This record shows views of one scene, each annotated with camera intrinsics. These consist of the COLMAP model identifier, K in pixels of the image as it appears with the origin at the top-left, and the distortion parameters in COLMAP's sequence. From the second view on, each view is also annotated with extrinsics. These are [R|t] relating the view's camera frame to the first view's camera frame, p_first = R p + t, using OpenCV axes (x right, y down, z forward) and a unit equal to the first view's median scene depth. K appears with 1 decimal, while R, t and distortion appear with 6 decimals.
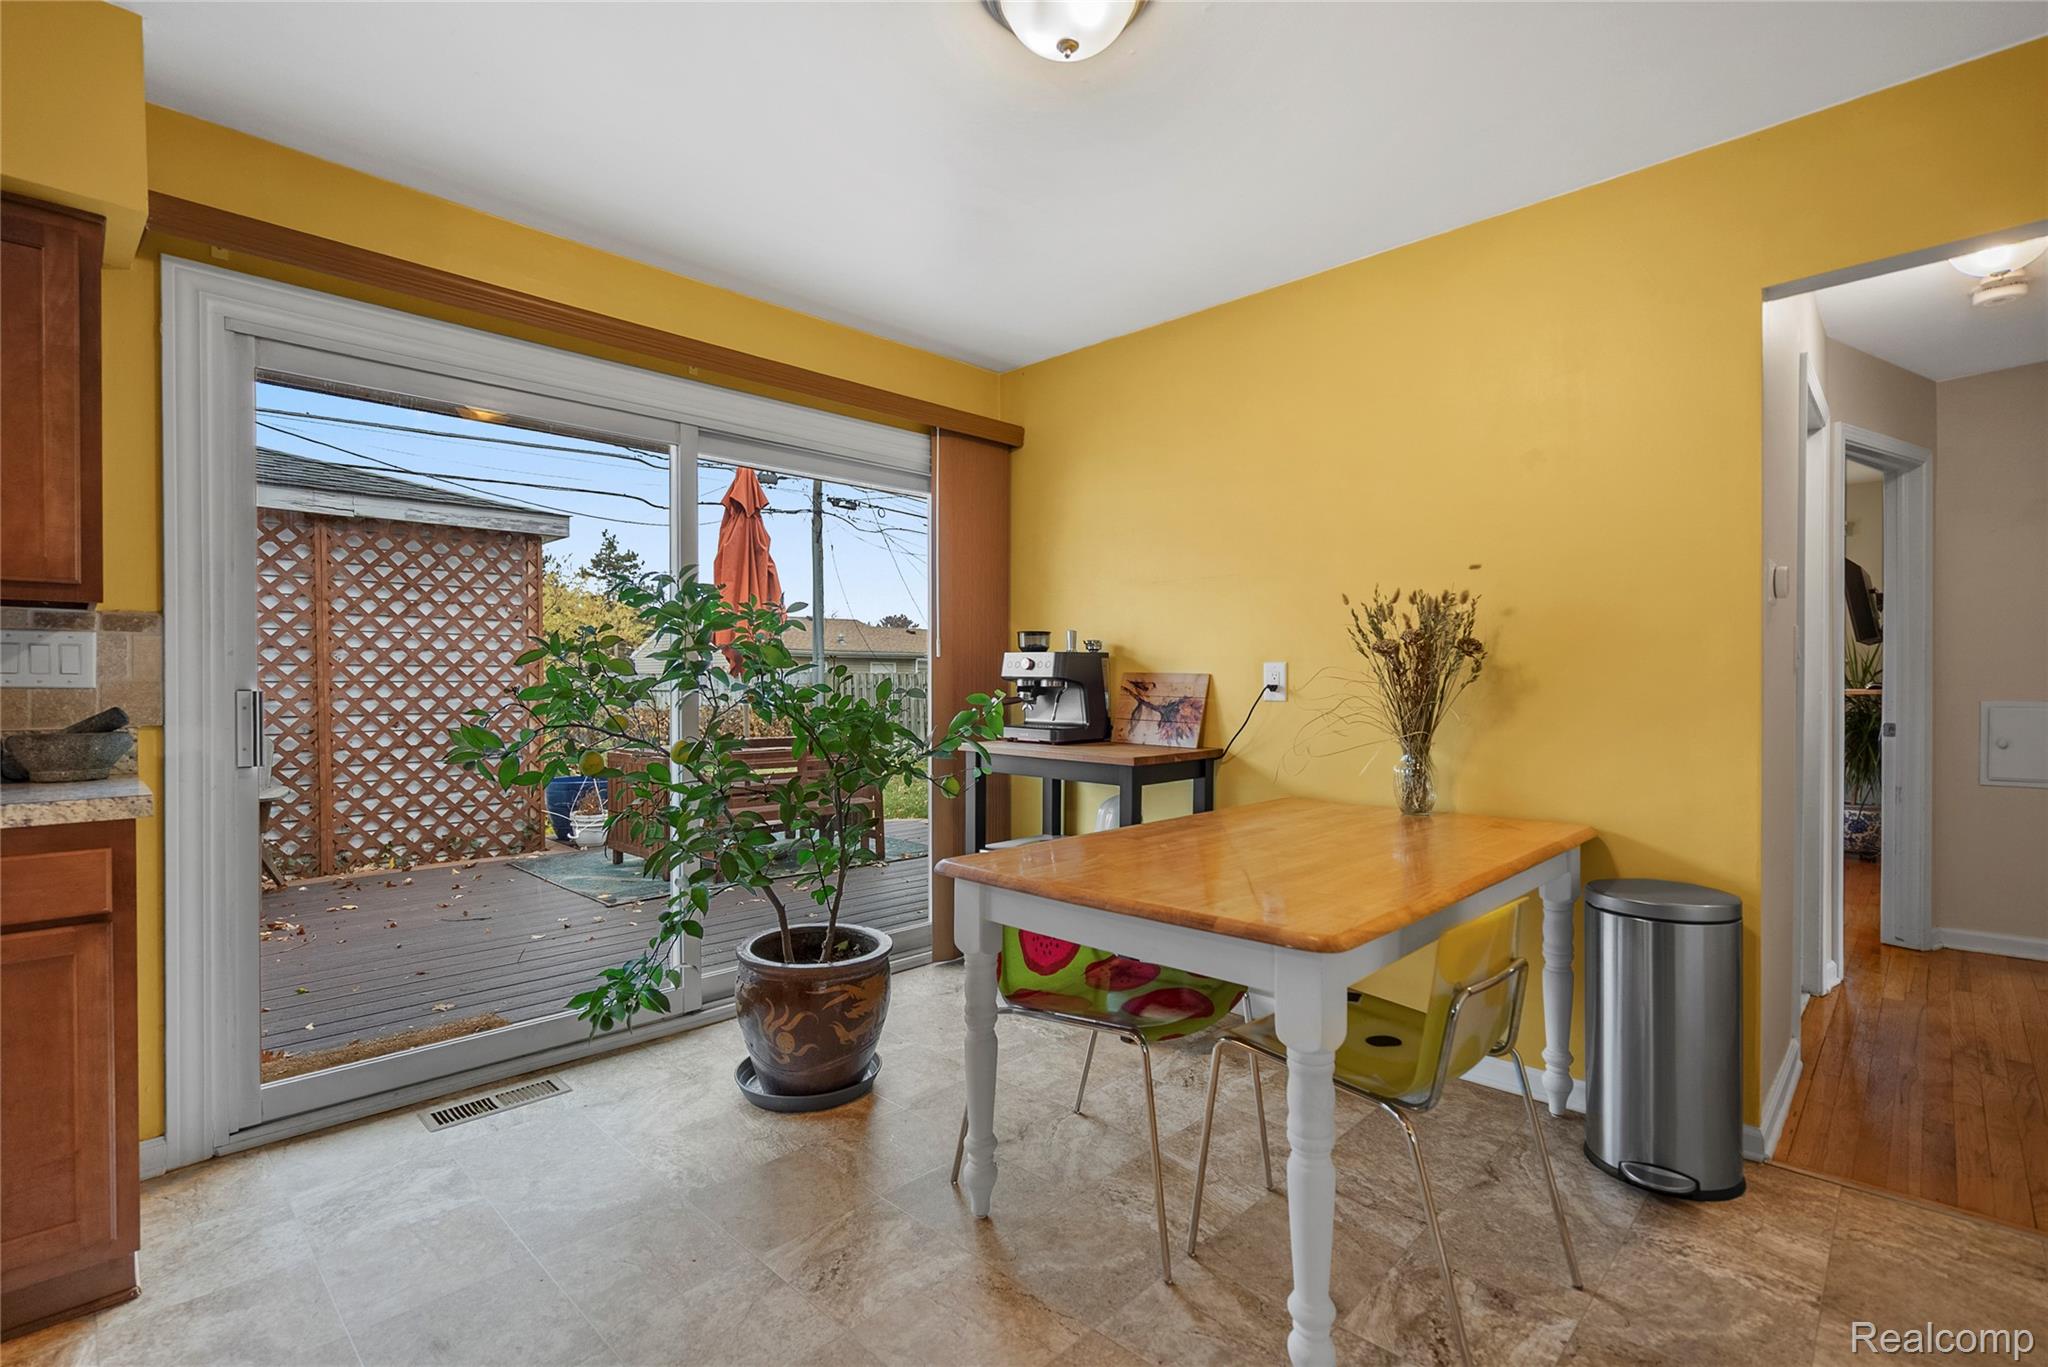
lens RADIAL K [[946.7, 0, 1018.3], [0, 946.7, 684.4], [0, 0, 1]] dist [-0.002124, -0.000103]
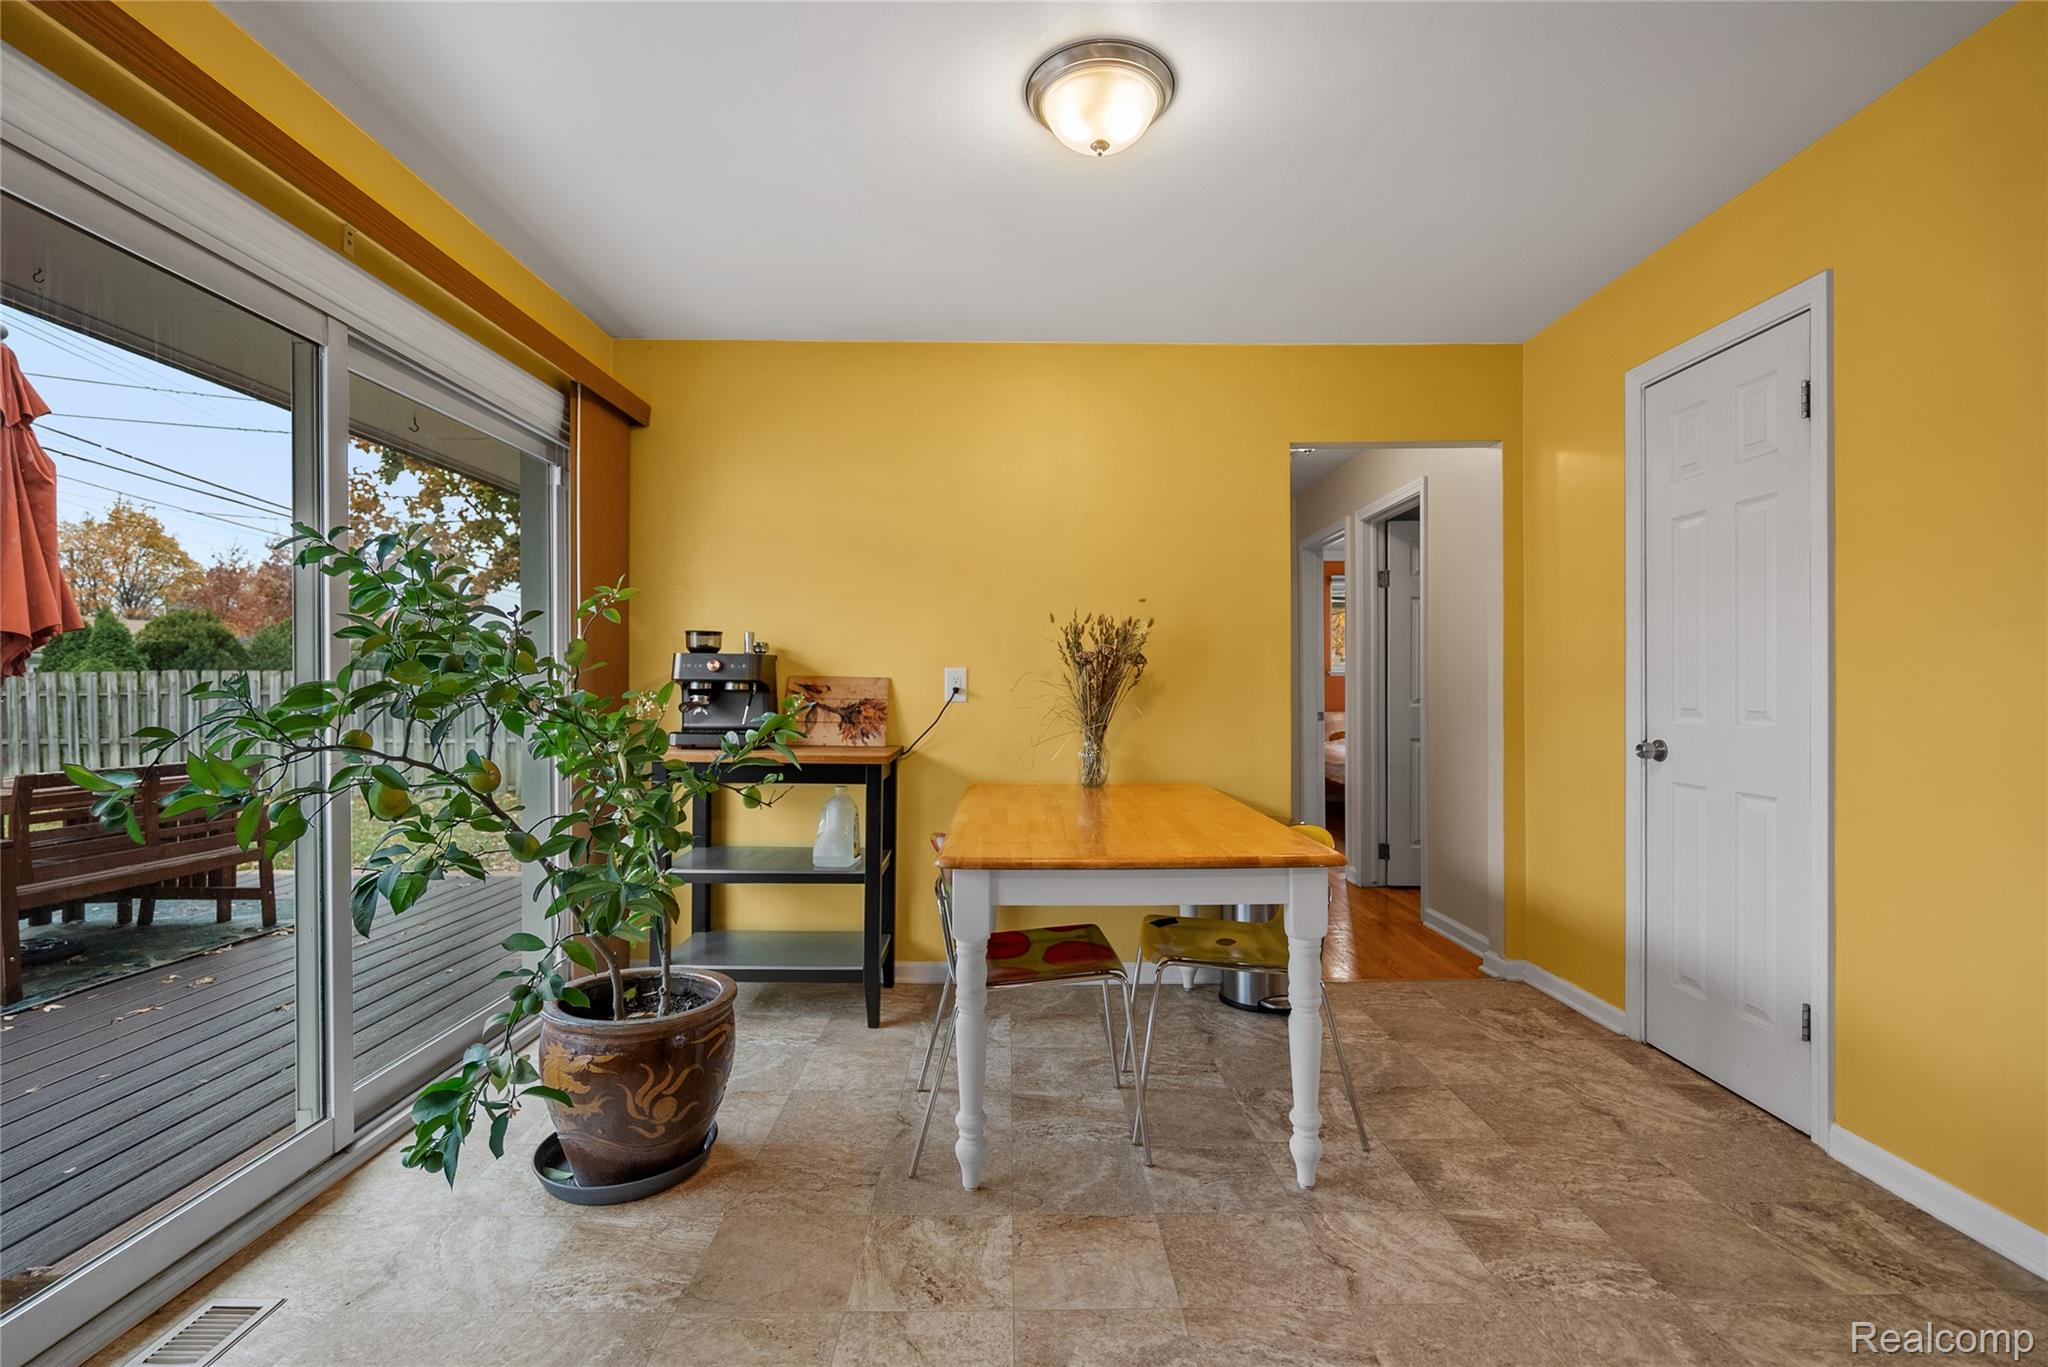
lens RADIAL K [[935.2, 0, 1024.0], [0, 935.2, 683.5], [0, 0, 1]] dist [0.001099, 0.000225]
pose [[0.705700, 0.002306, 0.708507, -0.466515], [0.001799, 0.999986, -0.005046, 0.001305], [-0.708508, 0.004836, 0.705686, 0.136675]]
